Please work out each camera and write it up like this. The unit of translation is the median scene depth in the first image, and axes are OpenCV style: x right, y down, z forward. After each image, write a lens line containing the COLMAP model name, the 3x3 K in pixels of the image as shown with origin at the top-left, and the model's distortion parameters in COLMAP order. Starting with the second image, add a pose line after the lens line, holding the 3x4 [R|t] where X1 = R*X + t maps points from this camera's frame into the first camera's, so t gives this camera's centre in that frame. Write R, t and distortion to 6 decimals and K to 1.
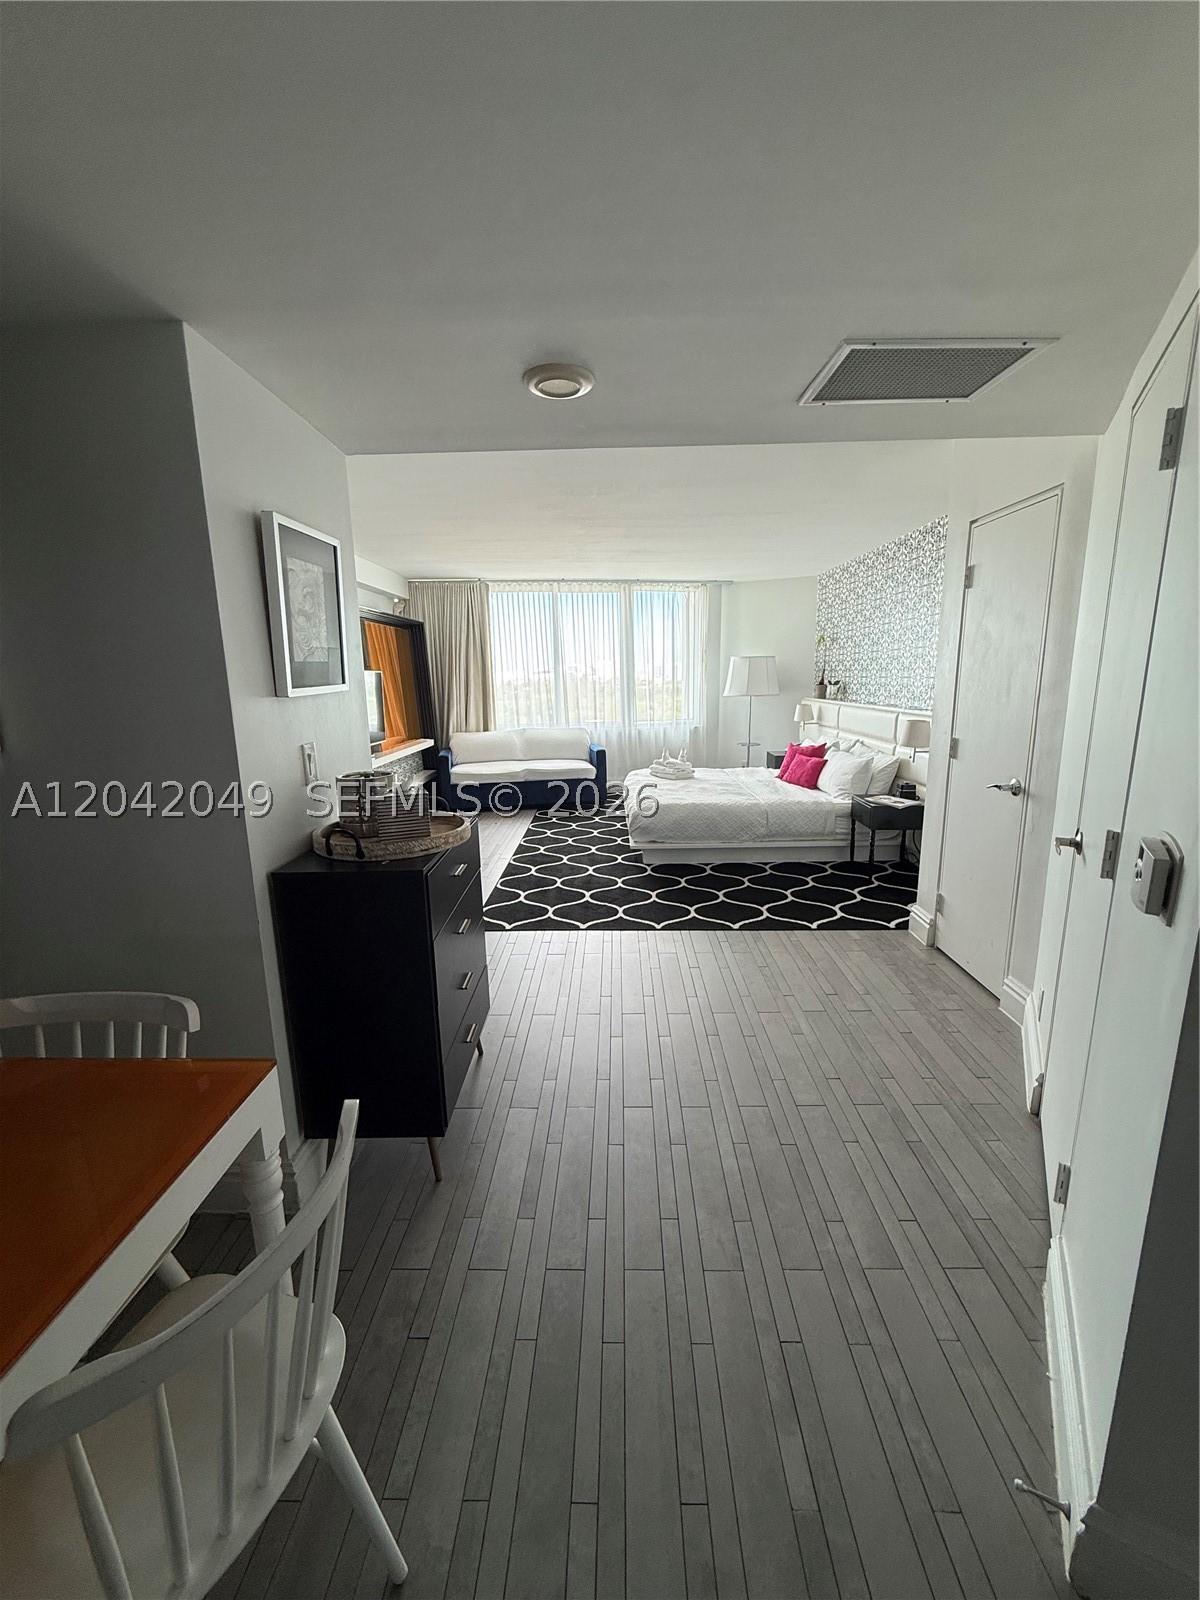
lens RADIAL K [[634.3, 0, 600.0], [0, 634.3, 800.0], [0, 0, 1]] dist [-0.001612, -0.000469]
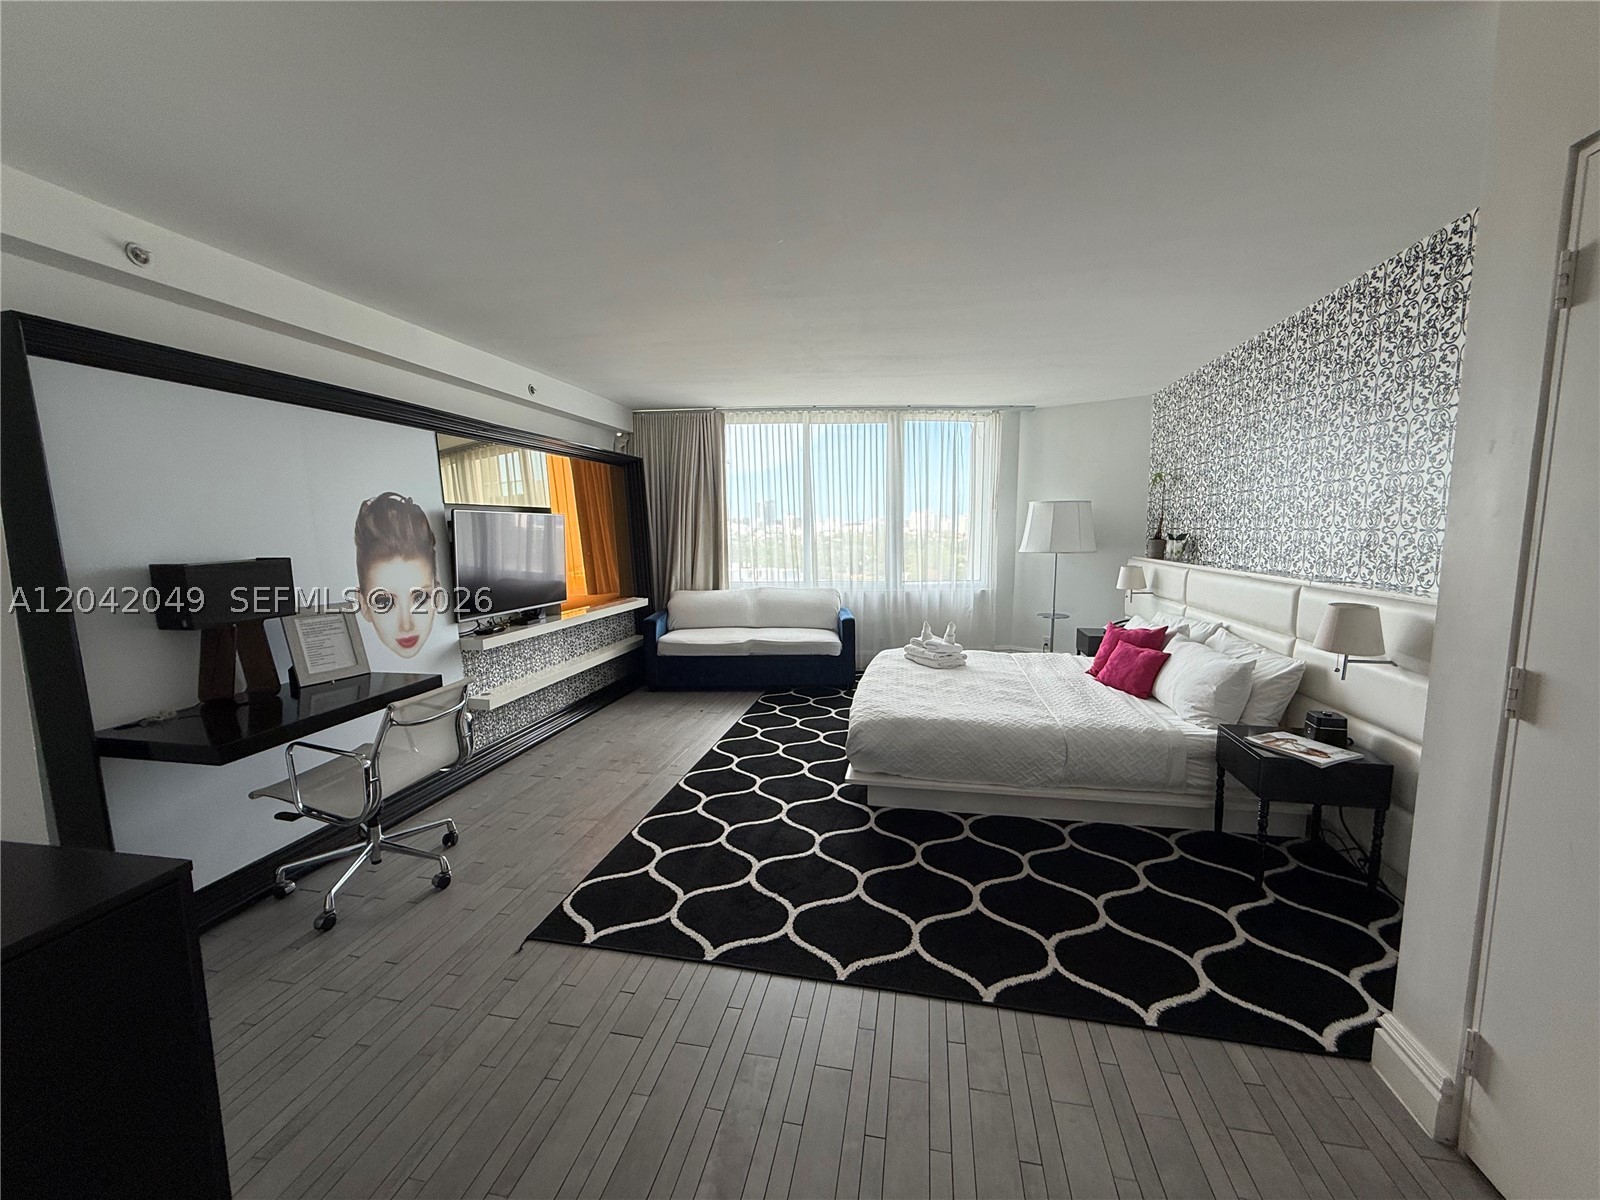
lens RADIAL K [[634.3, 0, 800.0], [0, 634.3, 600.0], [0, 0, 1]] dist [-0.001612, -0.000469]
pose [[0.984942, 0.031163, -0.170056, 0.092585], [-0.044548, 0.996153, -0.075469, -0.051419], [0.167050, 0.081909, 0.982540, 0.290029]]
